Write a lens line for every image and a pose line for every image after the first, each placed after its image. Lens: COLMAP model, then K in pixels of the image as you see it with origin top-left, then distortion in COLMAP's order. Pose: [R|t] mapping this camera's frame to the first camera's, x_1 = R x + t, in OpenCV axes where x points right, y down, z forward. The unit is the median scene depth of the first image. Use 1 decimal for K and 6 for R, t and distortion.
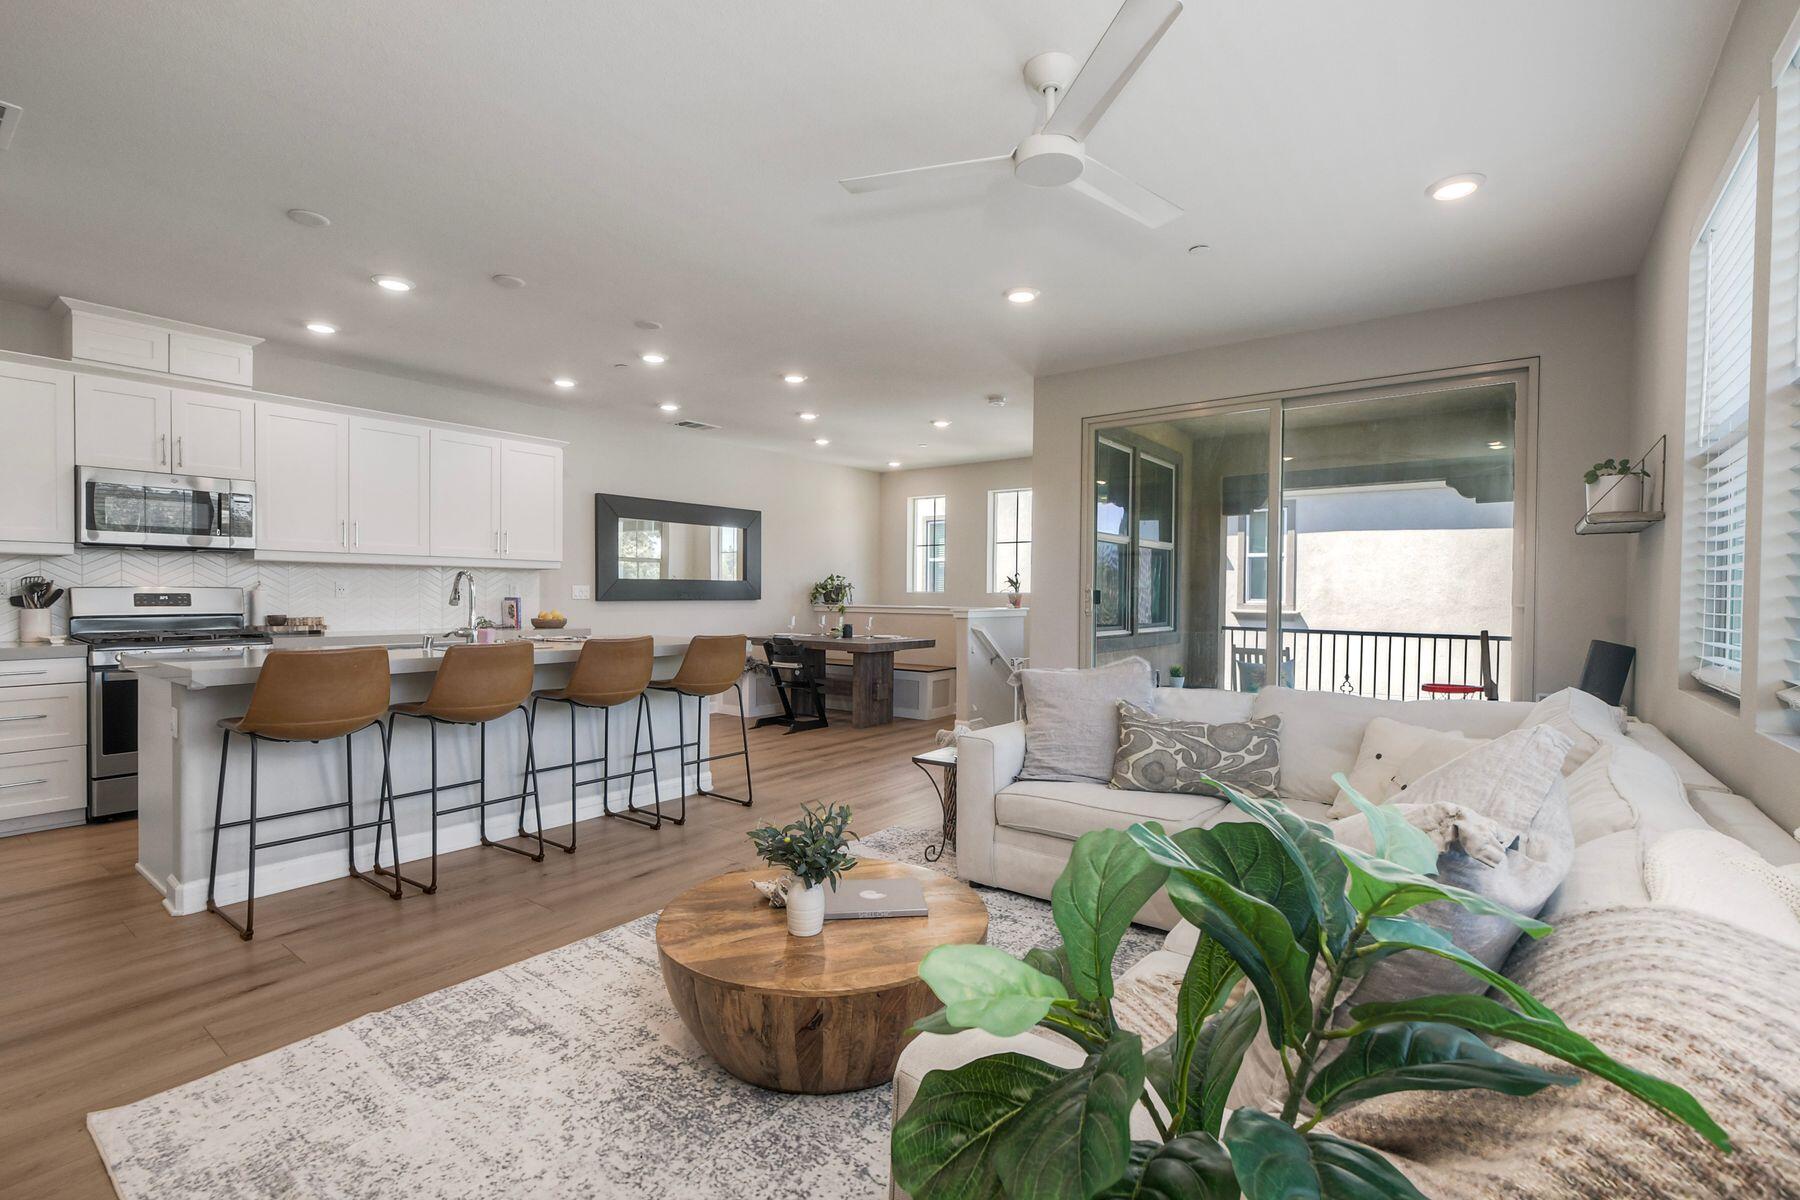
lens RADIAL K [[806.6, 0, 905.2], [0, 806.6, 599.9], [0, 0, 1]] dist [0.002381, 0.000673]
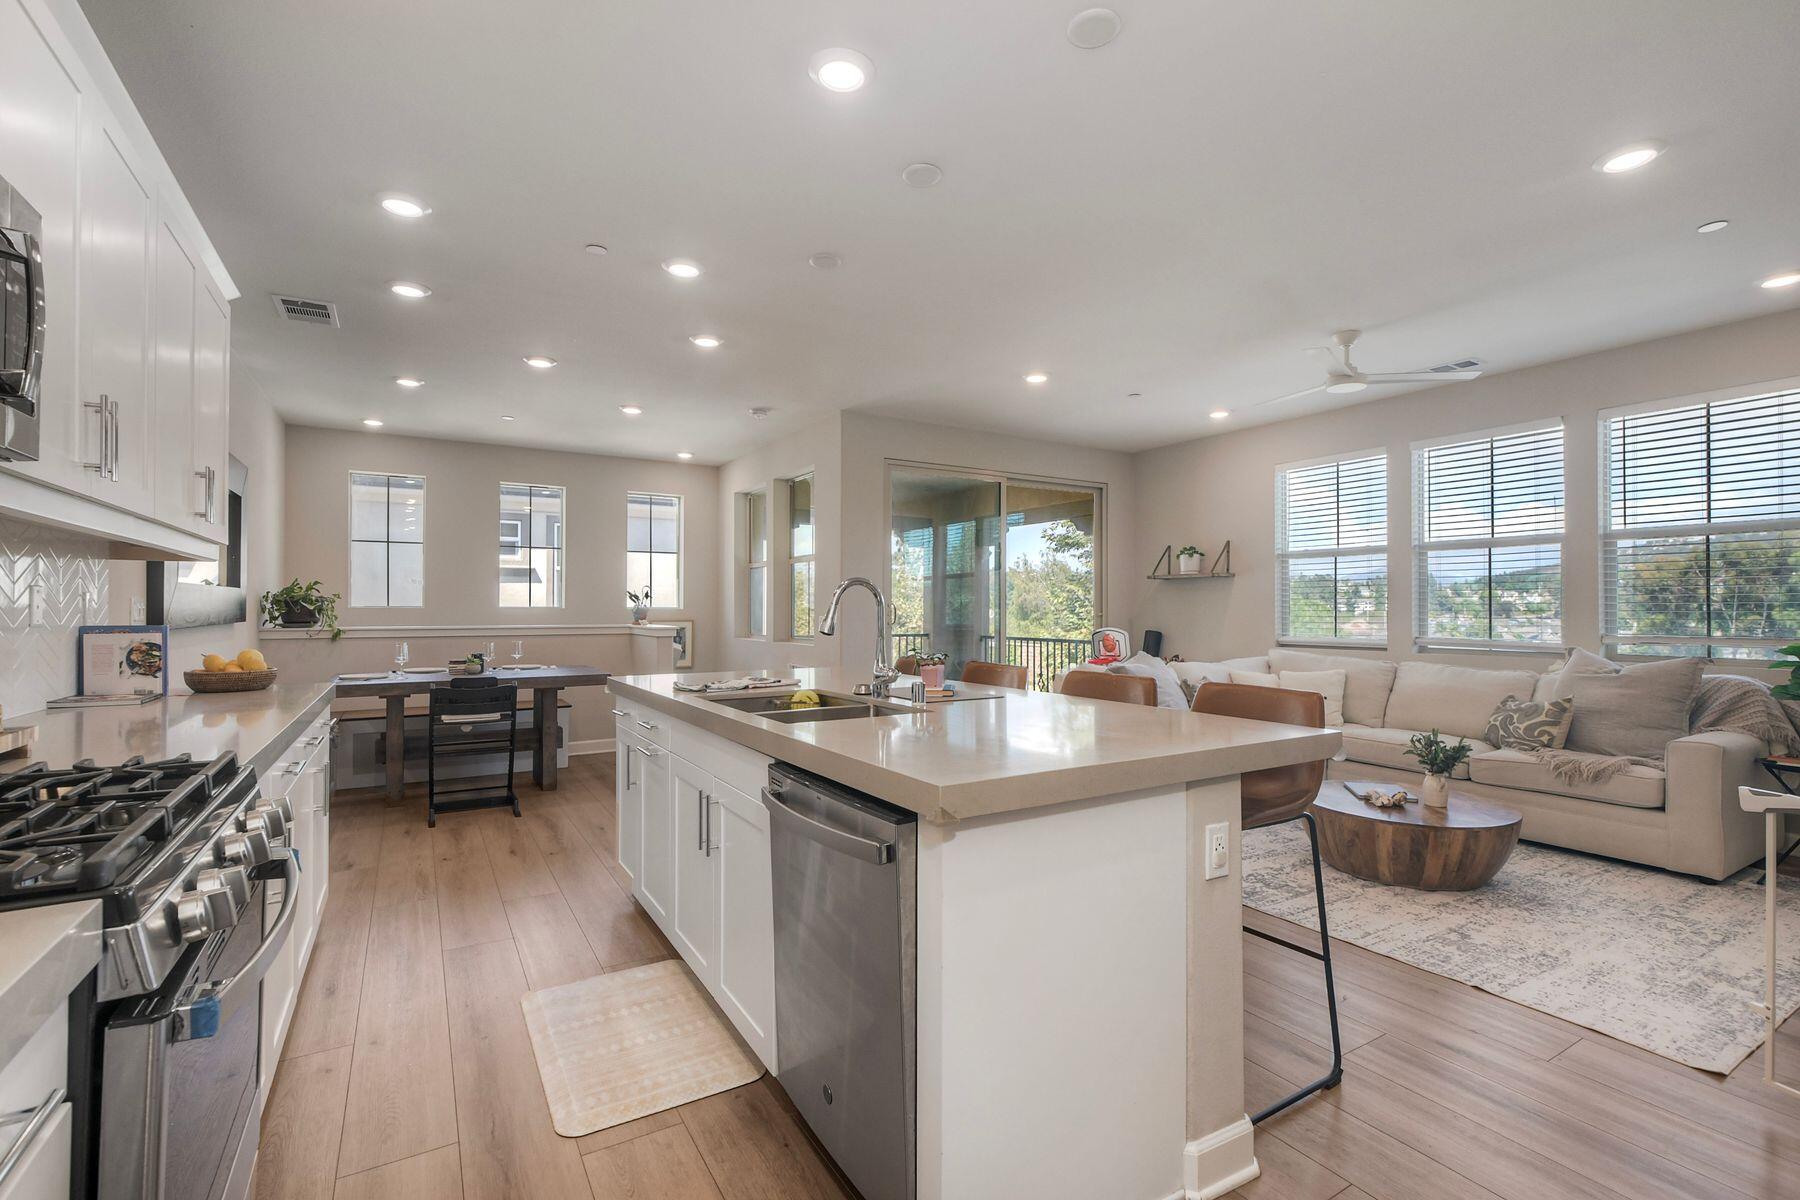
lens RADIAL K [[801.8, 0, 899.8], [0, 801.8, 603.0], [0, 0, 1]] dist [-0.009332, 0.007044]
pose [[0.366580, 0.001437, 0.930385, -0.879882], [0.006717, 0.999969, -0.004191, -0.012620], [-0.930362, 0.007785, 0.366559, 0.585746]]
